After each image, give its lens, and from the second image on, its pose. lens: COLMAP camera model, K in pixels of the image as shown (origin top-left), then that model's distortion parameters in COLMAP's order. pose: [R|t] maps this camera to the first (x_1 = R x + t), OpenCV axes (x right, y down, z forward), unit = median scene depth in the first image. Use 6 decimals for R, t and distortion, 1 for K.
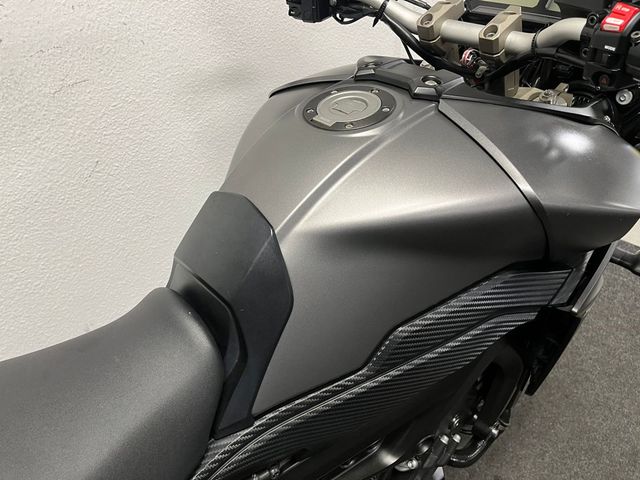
lens RADIAL K [[484.6, 0, 320.0], [0, 484.6, 240.0], [0, 0, 1]] dist [0.064928, -0.095284]
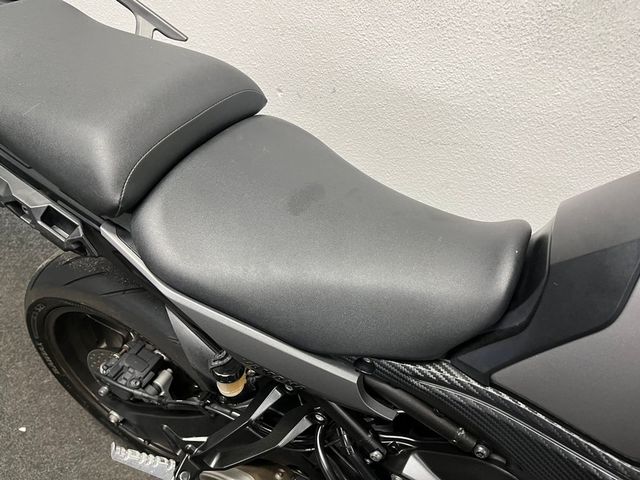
lens RADIAL K [[484.6, 0, 320.0], [0, 484.6, 240.0], [0, 0, 1]] dist [0.064928, -0.095284]
pose [[0.363616, 0.593619, -0.717914, 0.254043], [-0.529206, 0.765864, 0.365230, -0.012686], [0.766632, 0.247121, 0.592627, 0.127307]]
